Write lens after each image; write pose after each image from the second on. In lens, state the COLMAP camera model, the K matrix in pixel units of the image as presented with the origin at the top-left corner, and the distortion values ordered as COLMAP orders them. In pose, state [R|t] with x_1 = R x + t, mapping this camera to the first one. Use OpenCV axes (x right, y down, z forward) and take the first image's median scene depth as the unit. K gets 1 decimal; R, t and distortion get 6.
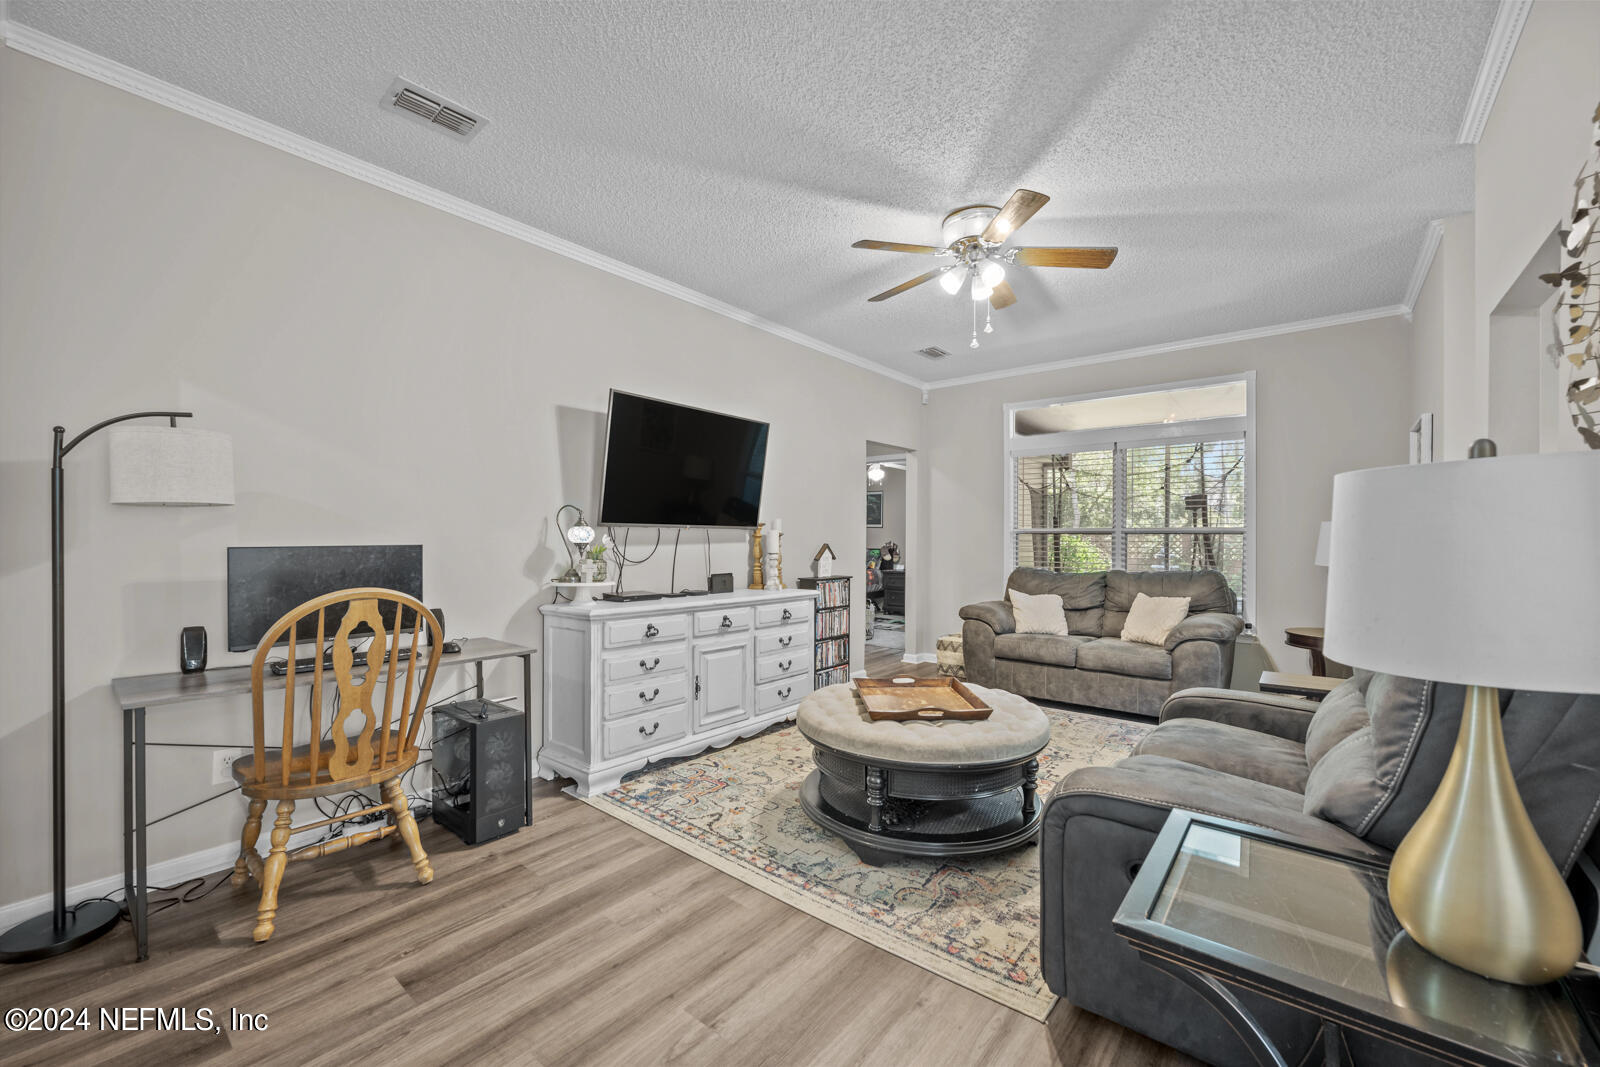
lens RADIAL K [[644.9, 0, 783.2], [0, 644.9, 545.2], [0, 0, 1]] dist [-0.001927, 0.000653]
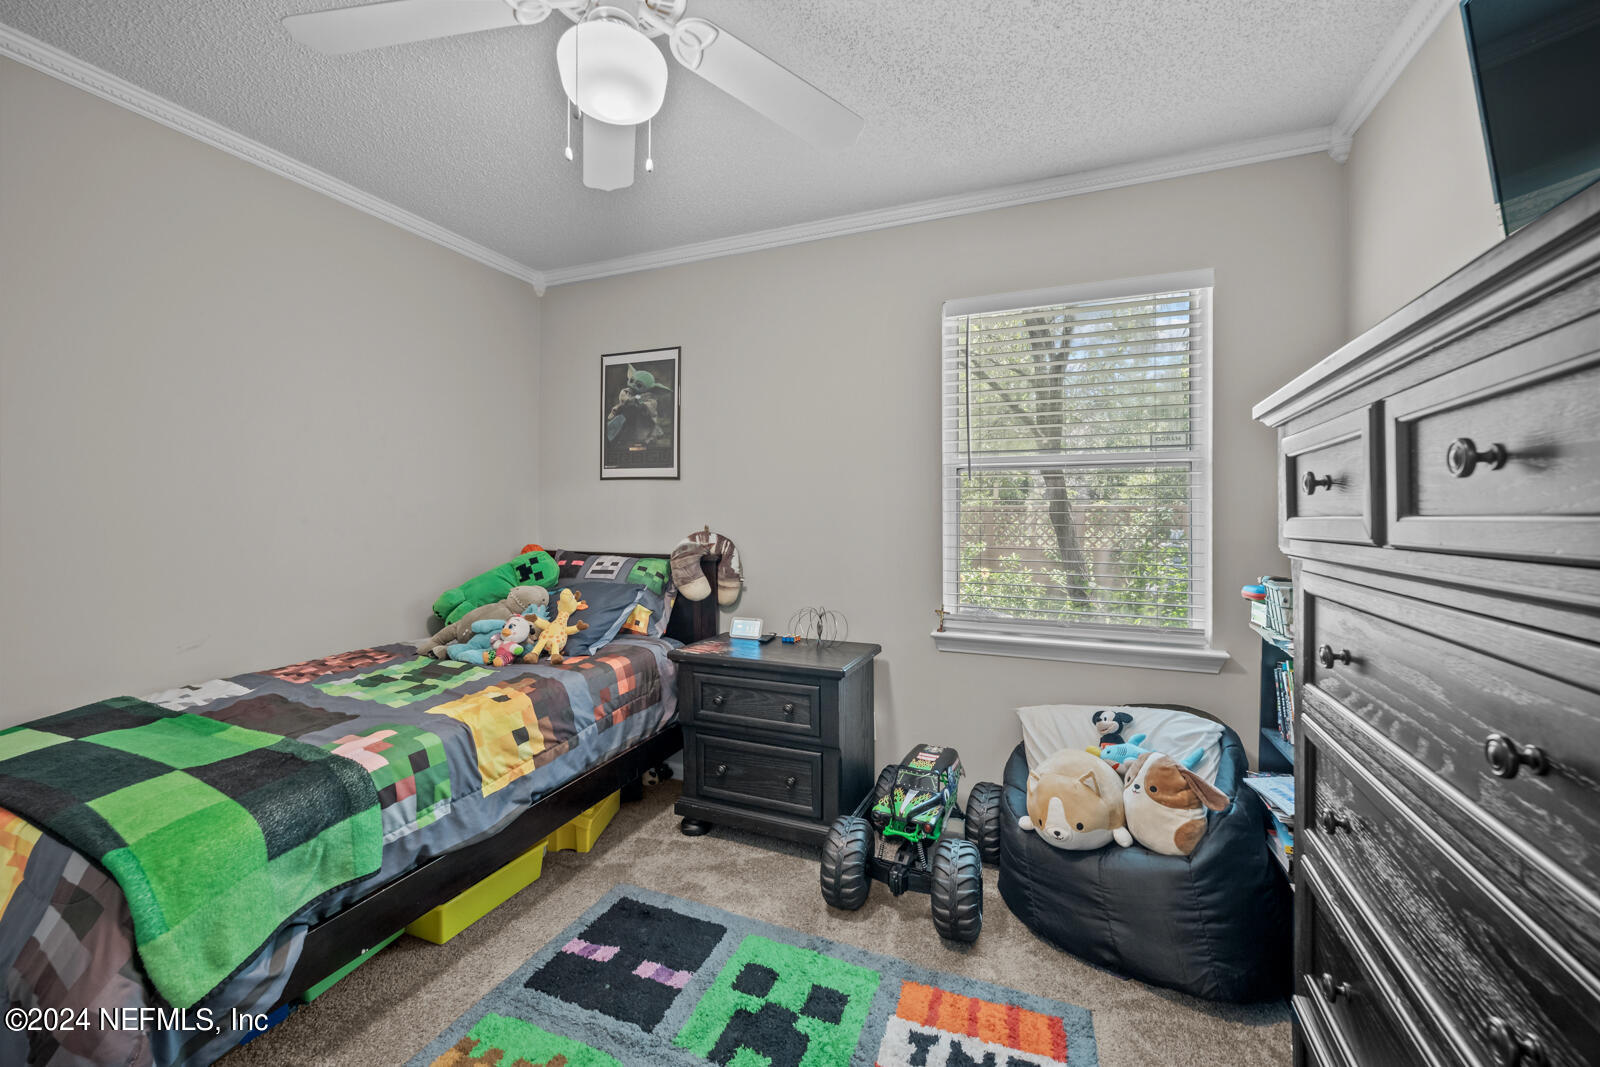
lens RADIAL K [[644.9, 0, 802.6], [0, 644.9, 525.5], [0, 0, 1]] dist [-0.001927, 0.000653]
pose [[0.952099, -0.003070, 0.305775, 0.375689], [0.002720, 0.999995, 0.001572, -0.021077], [-0.305778, -0.000665, 0.952103, 2.256464]]
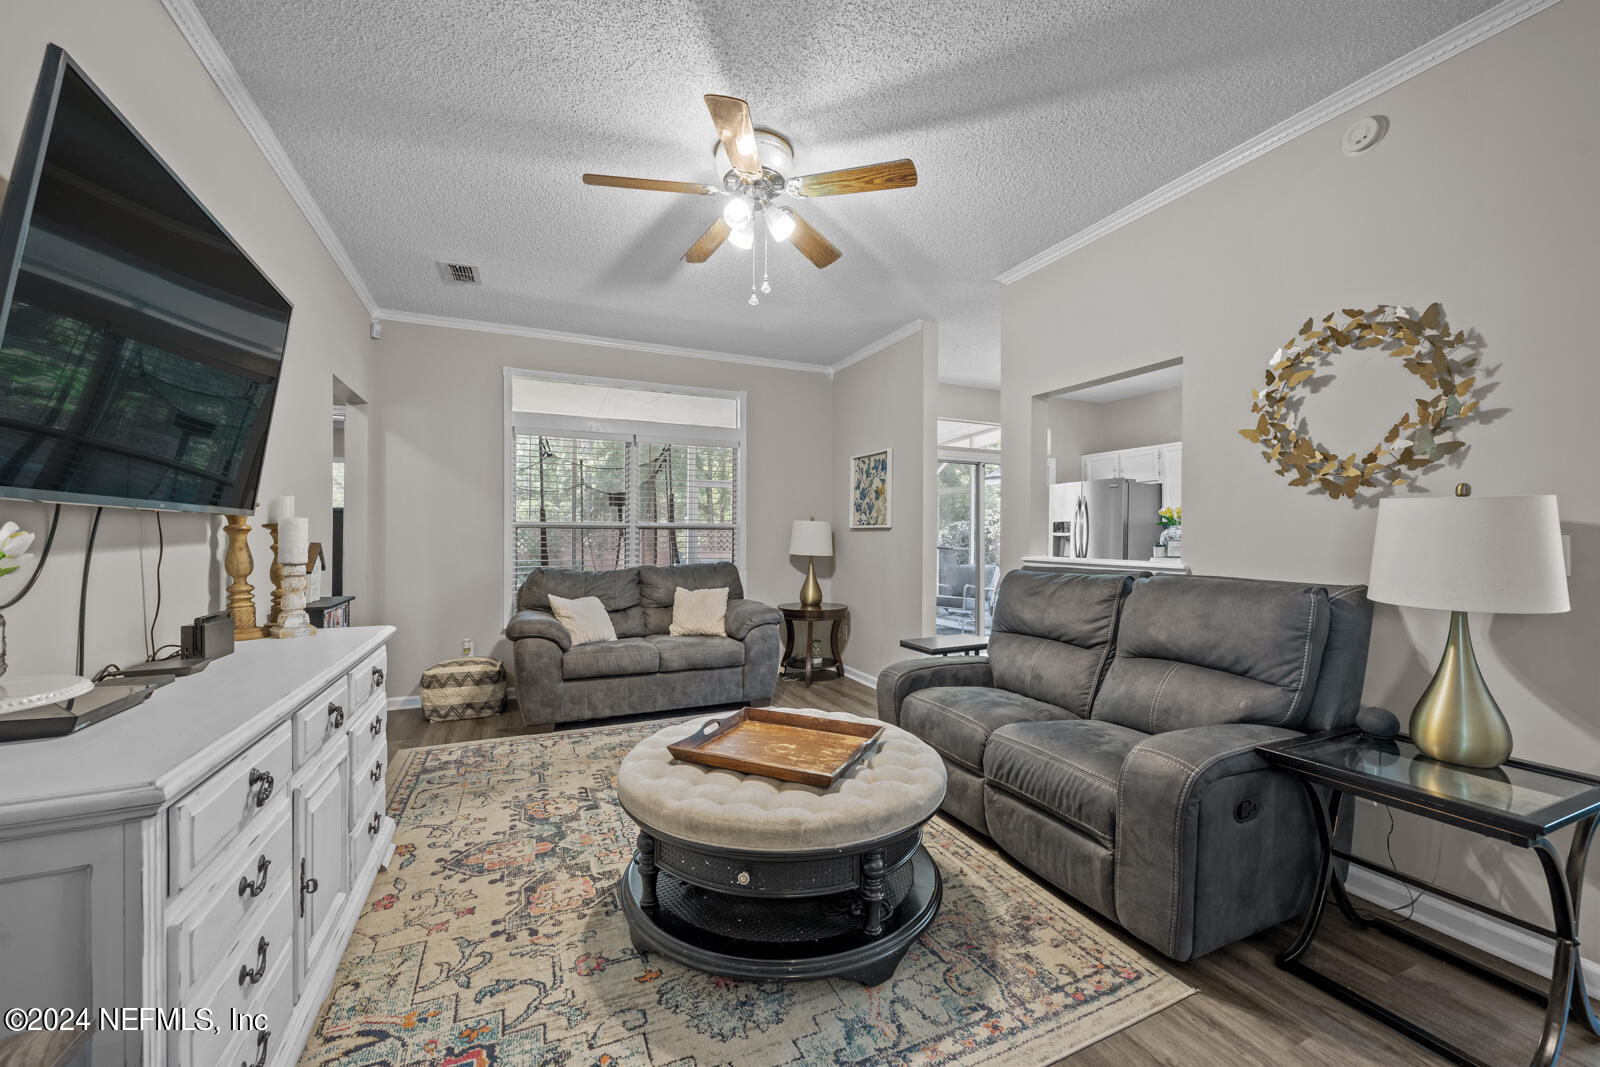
lens RADIAL K [[644.9, 0, 802.2], [0, 644.9, 538.1], [0, 0, 1]] dist [-0.001927, 0.000653]
pose [[0.417913, -0.007245, 0.908458, -0.426650], [0.008160, 0.999958, 0.004221, -0.008833], [-0.908450, 0.005649, 0.417955, 0.589251]]
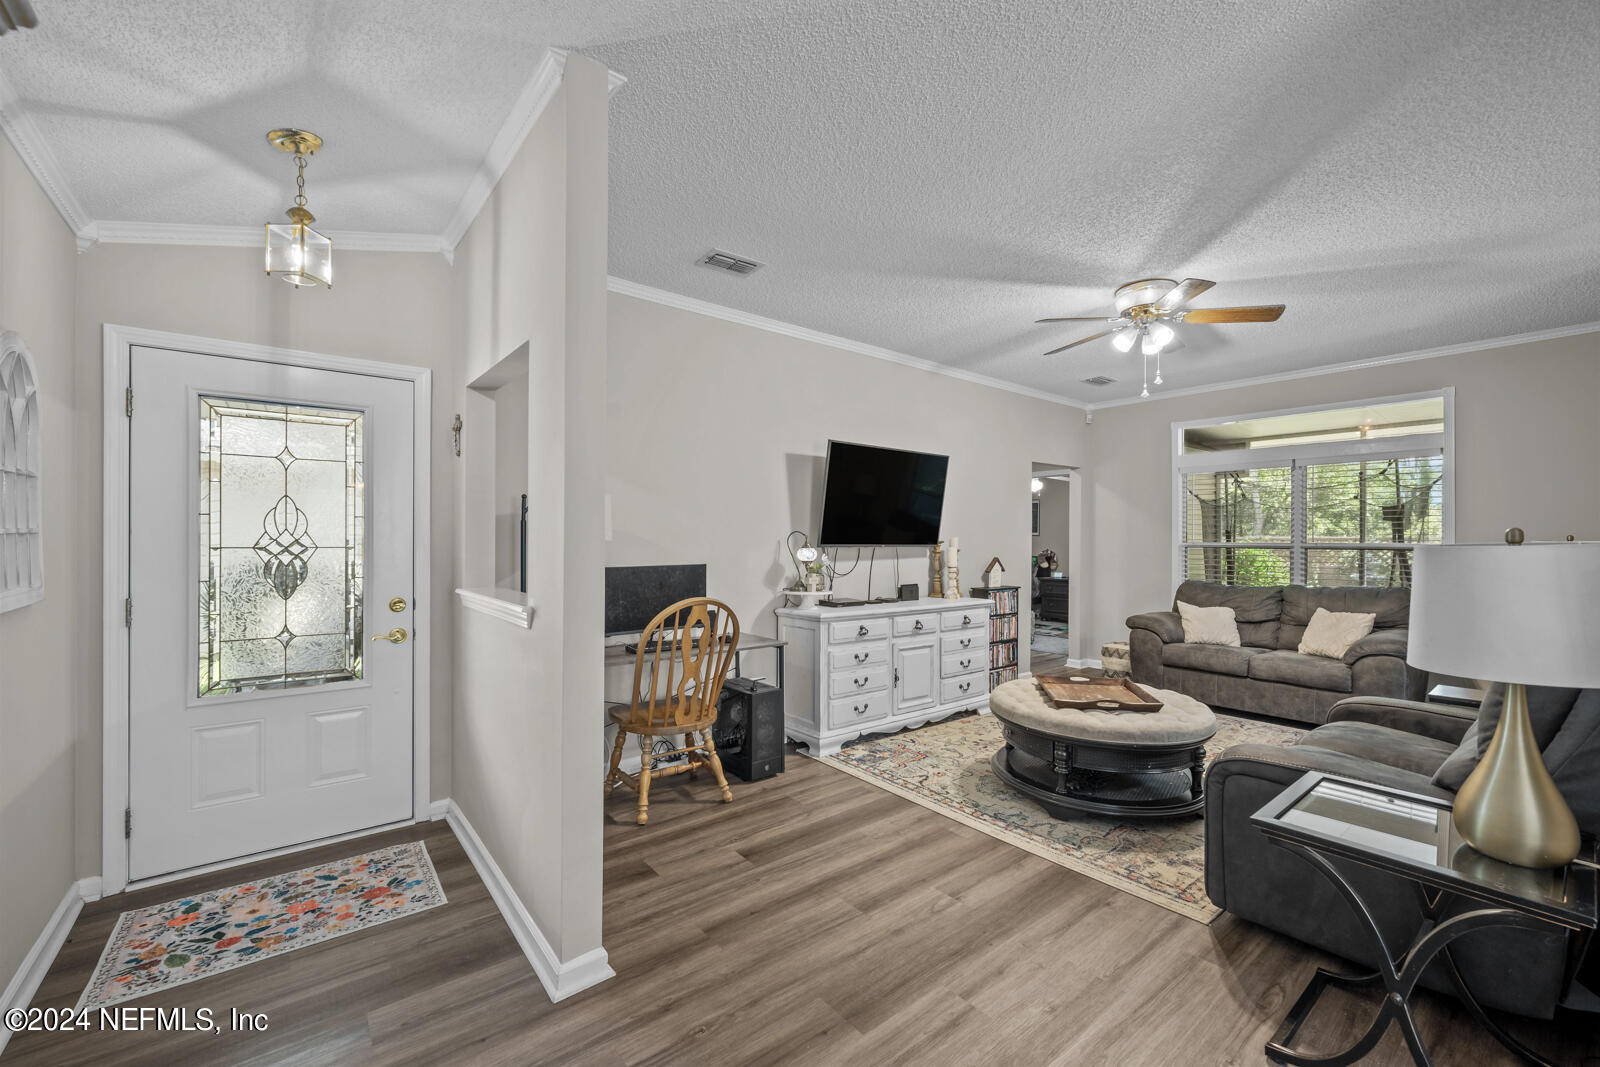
lens RADIAL K [[644.9, 0, 771.1], [0, 644.9, 545.0], [0, 0, 1]] dist [-0.001927, 0.000653]
pose [[0.974962, 0.000133, -0.222370, -0.103493], [-0.000294, 1.000000, -0.000692, -0.036716], [0.222370, 0.000740, 0.974962, -0.286579]]
